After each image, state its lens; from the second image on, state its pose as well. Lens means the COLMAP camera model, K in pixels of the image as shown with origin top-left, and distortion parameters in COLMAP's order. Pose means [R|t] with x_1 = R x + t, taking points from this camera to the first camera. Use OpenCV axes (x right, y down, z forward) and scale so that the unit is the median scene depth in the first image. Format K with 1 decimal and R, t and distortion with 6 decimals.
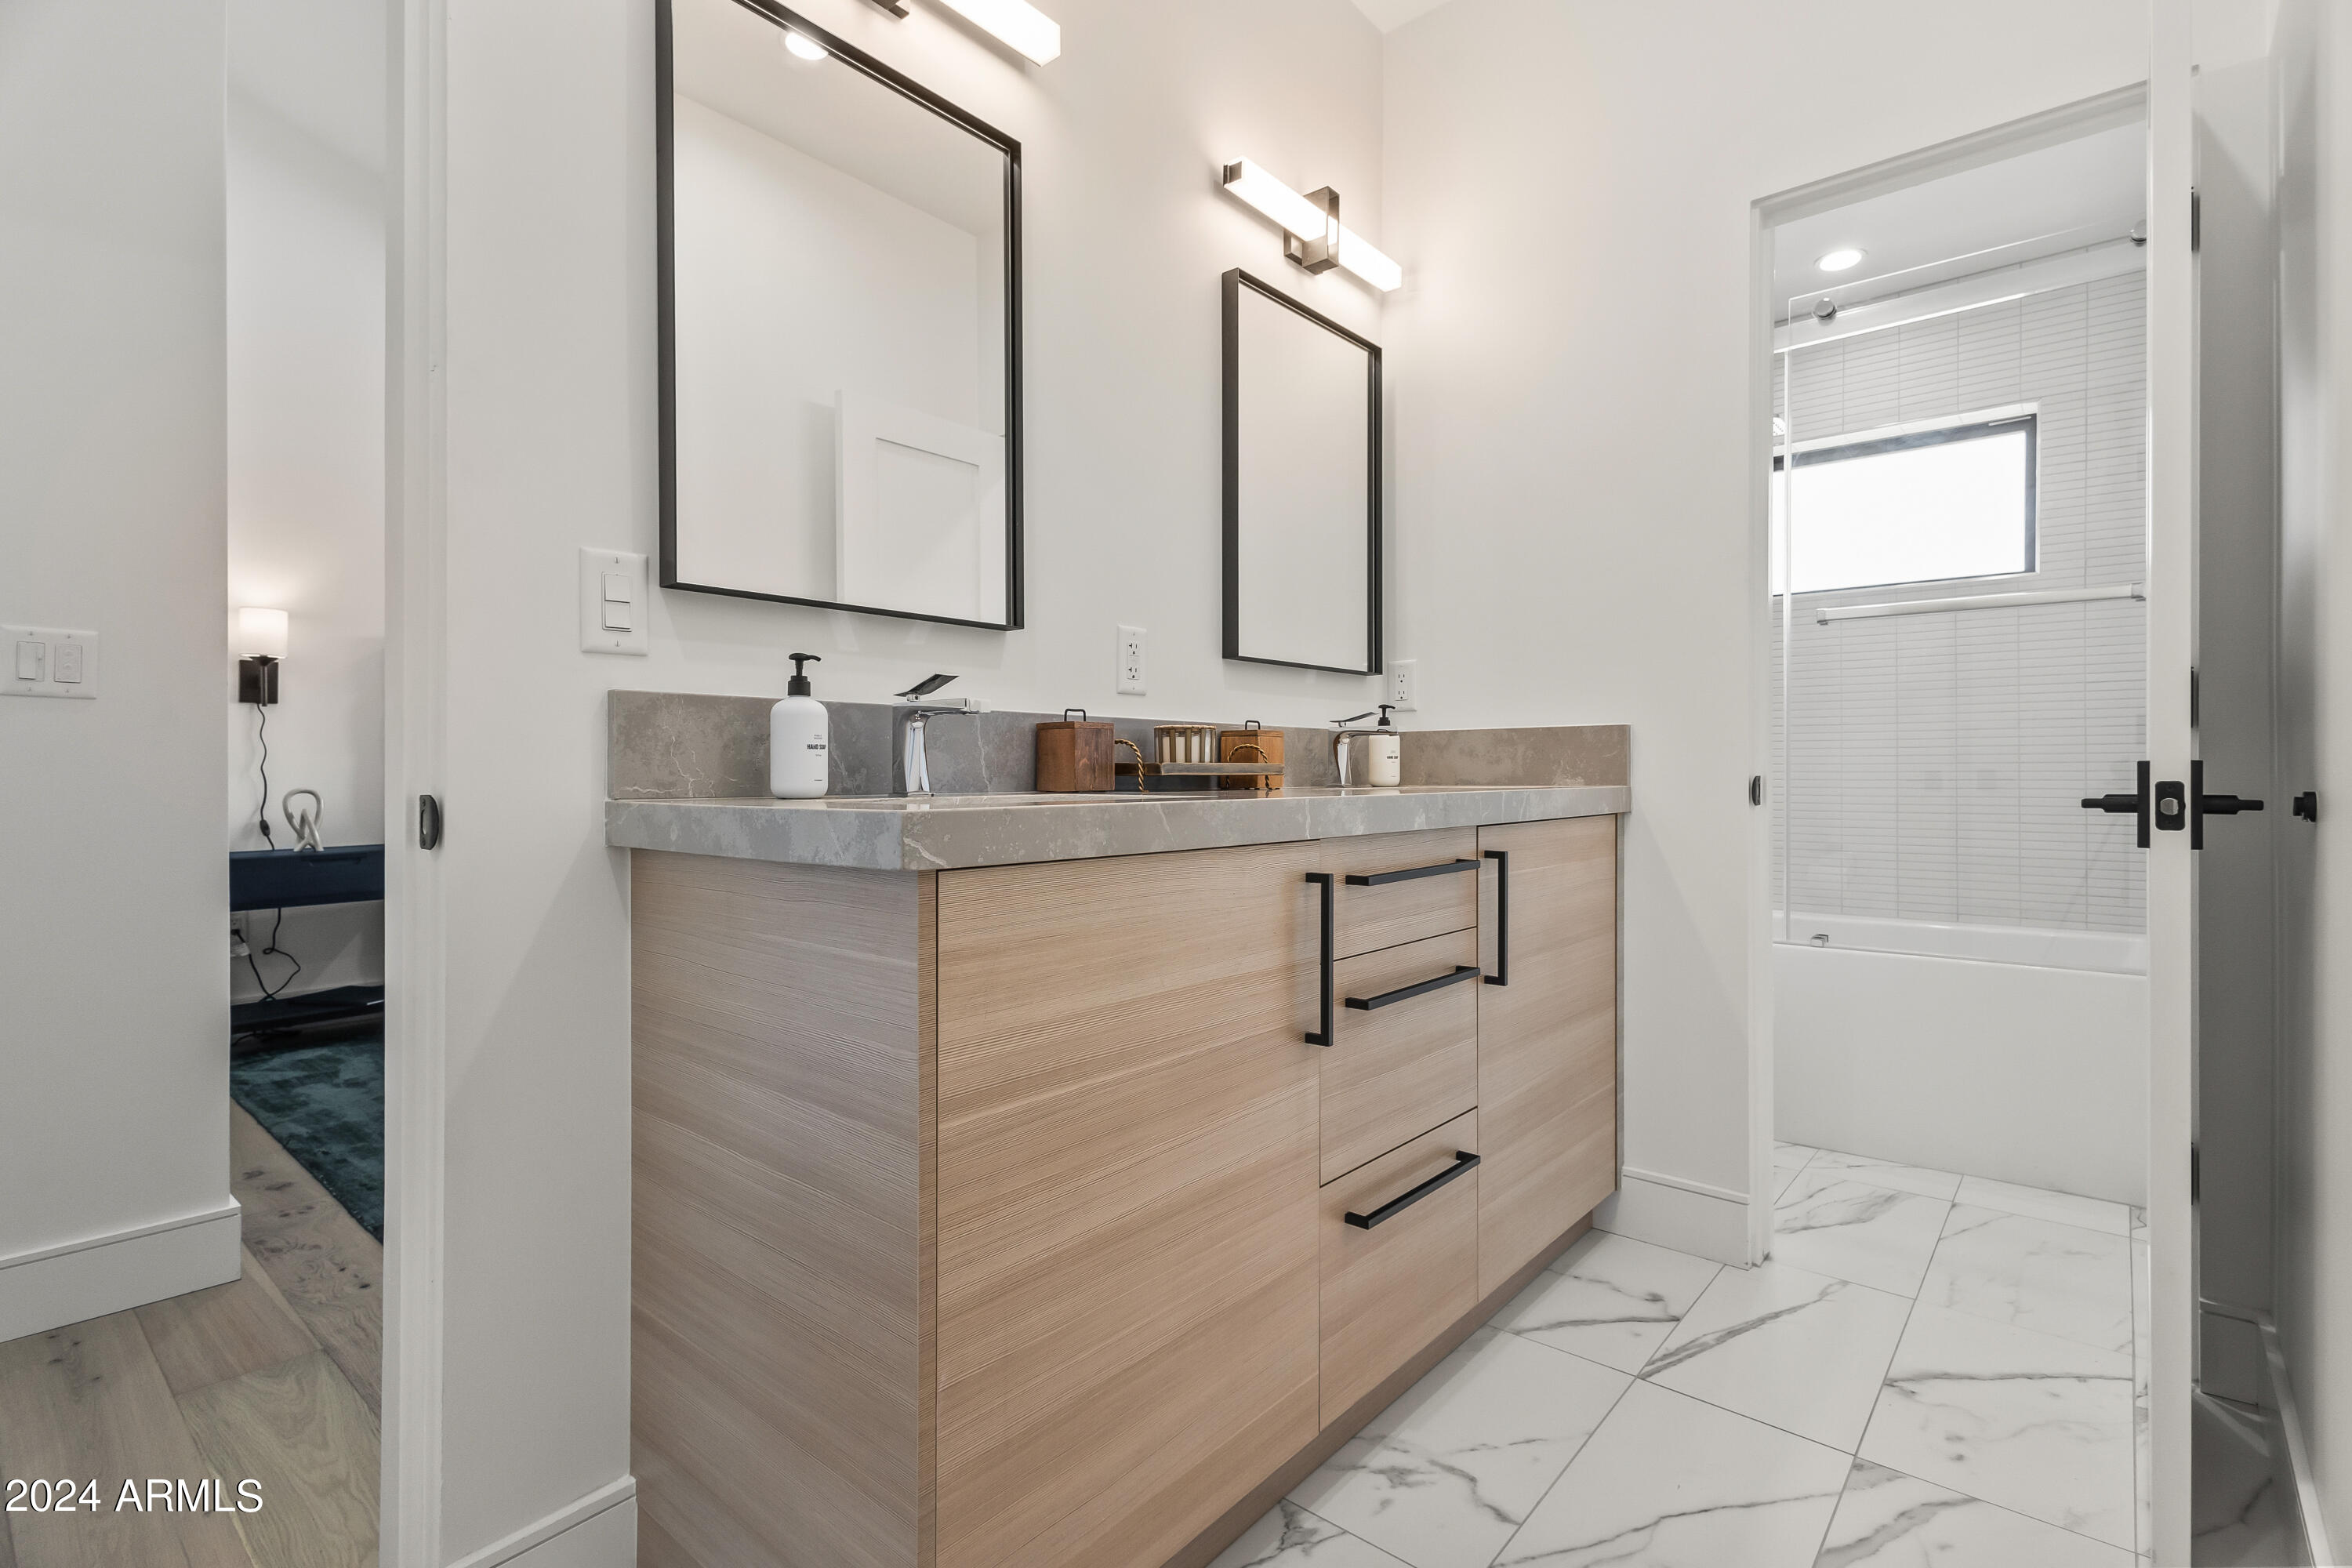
lens RADIAL K [[1088.1, 0, 1151.9], [0, 1088.1, 785.2], [0, 0, 1]] dist [0.003191, -0.001525]
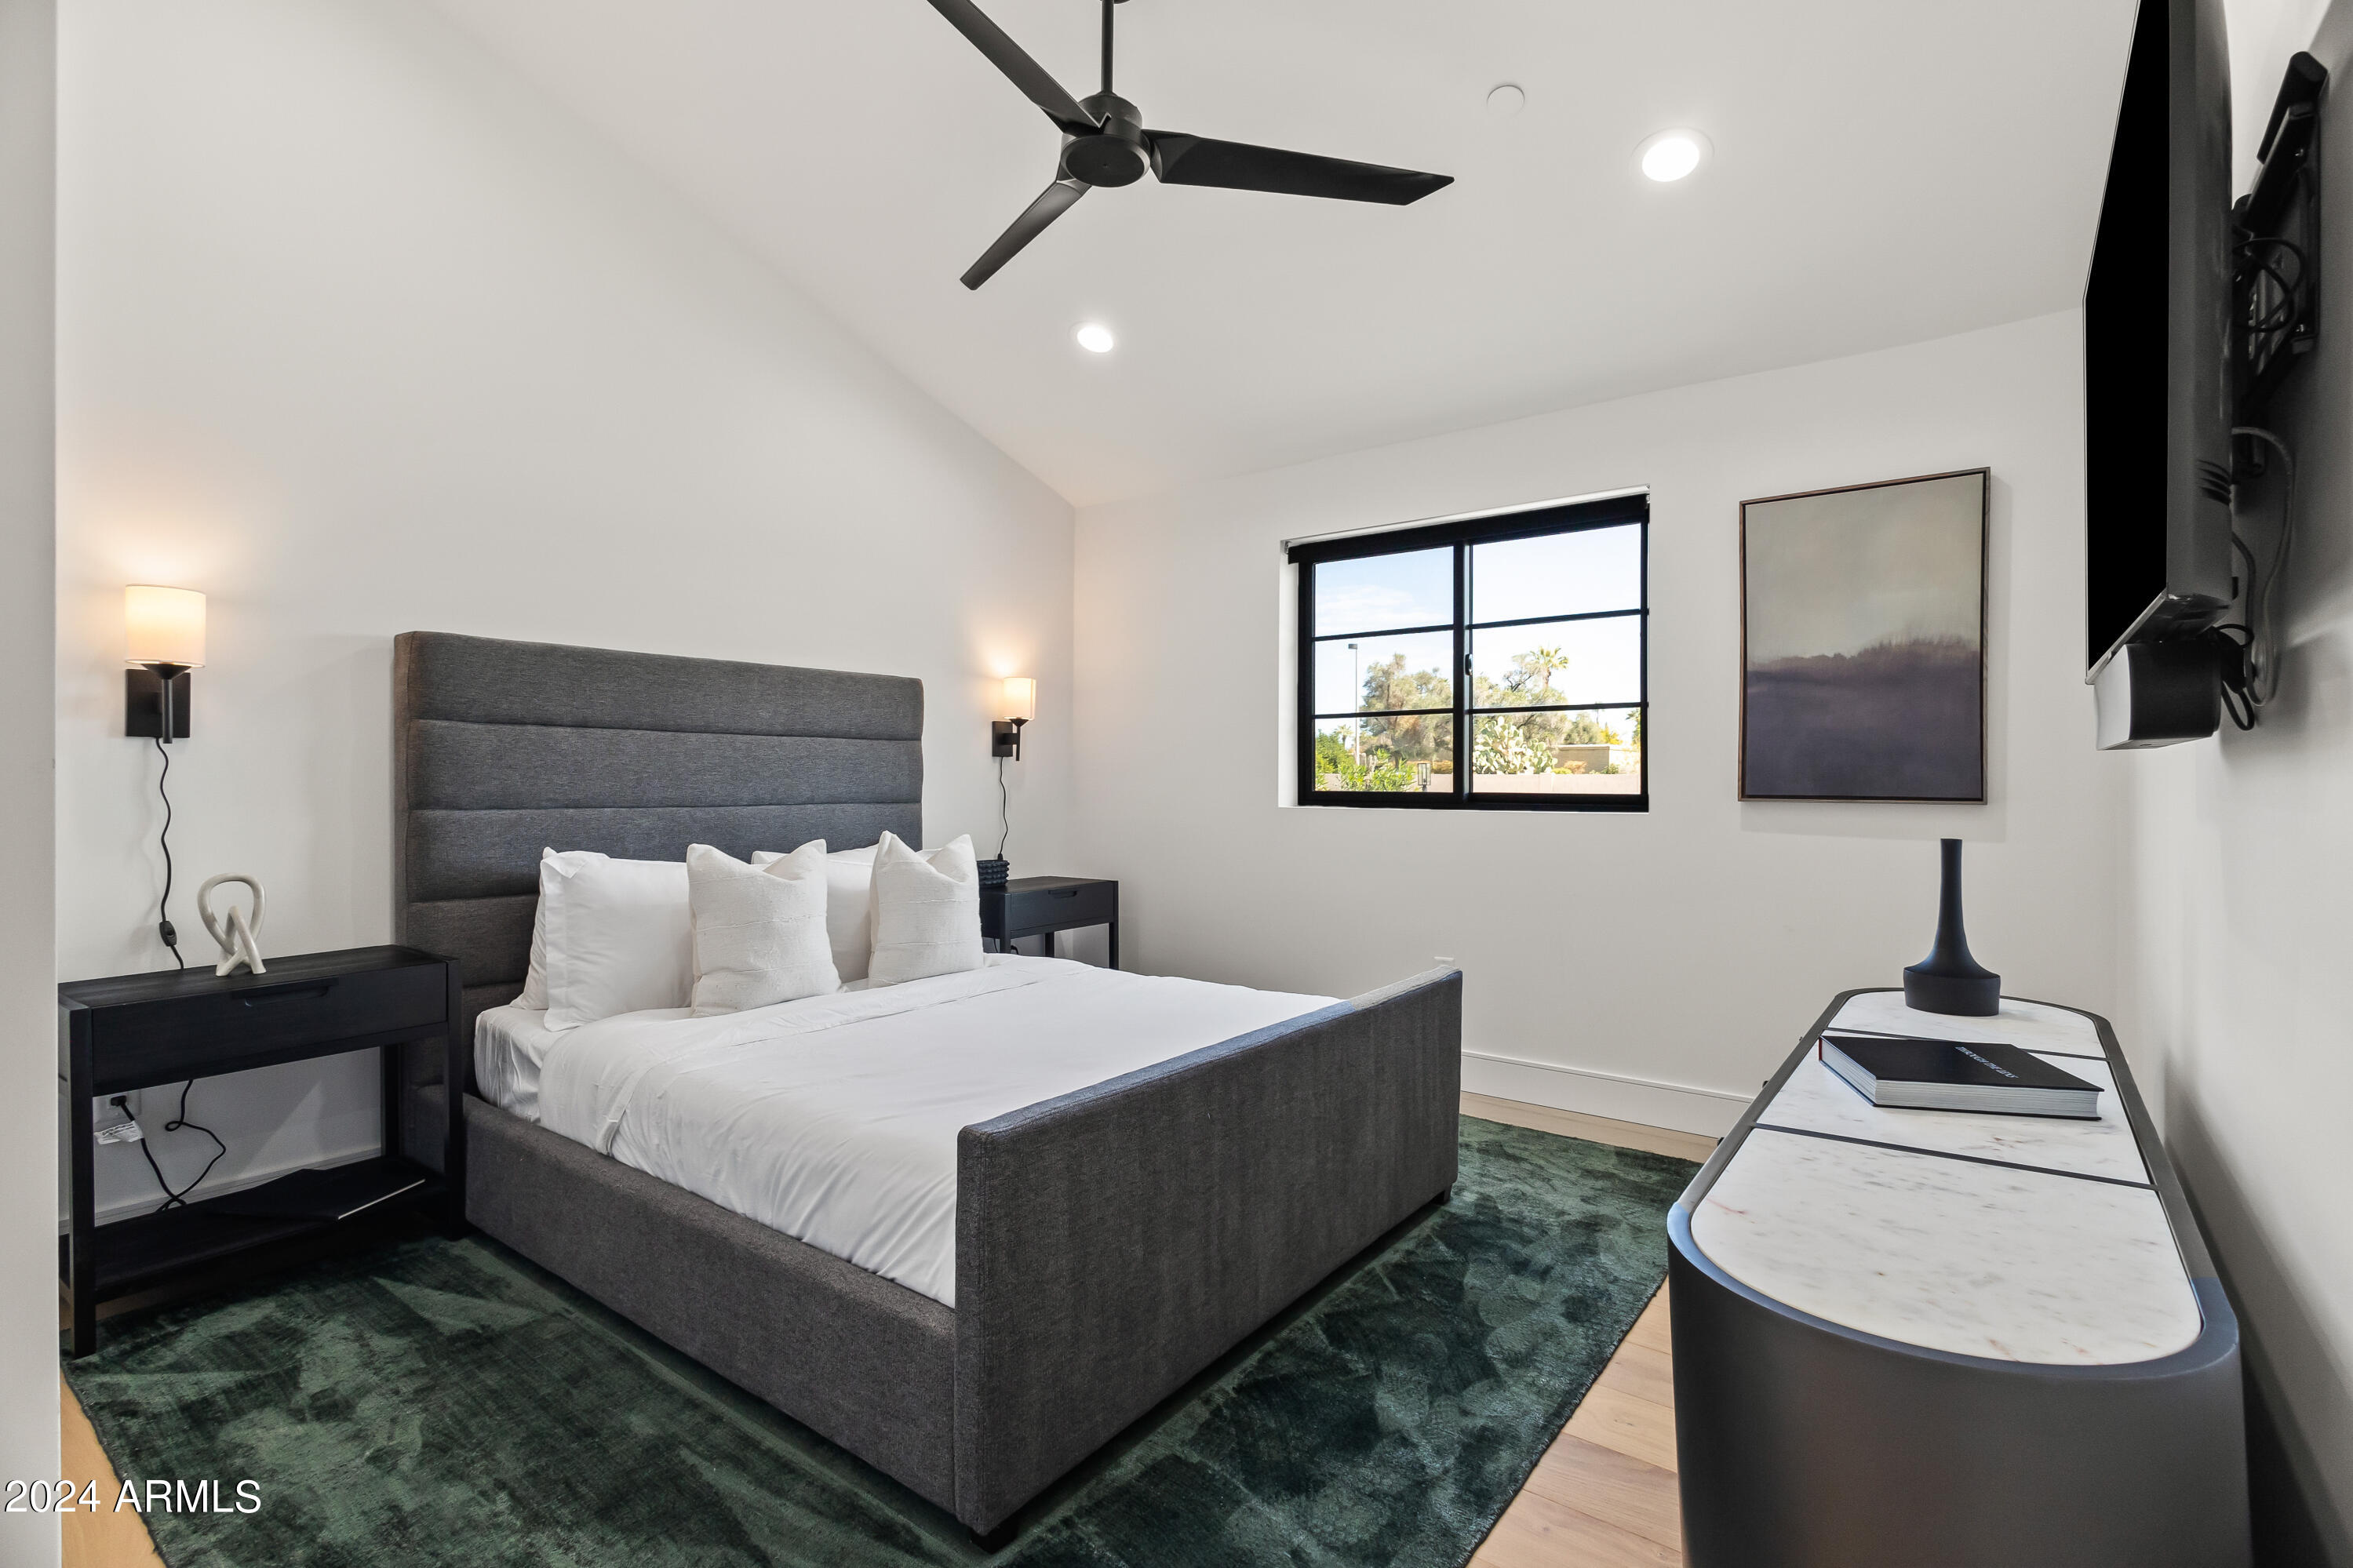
lens RADIAL K [[1088.4, 0, 1152.4], [0, 1088.4, 785.2], [0, 0, 1]] dist [0.003191, -0.001525]
pose [[0.998634, 0.001982, 0.052207, -0.279368], [-0.001974, 0.999998, -0.000189, -0.049351], [-0.052207, 0.000086, 0.998636, 0.341575]]
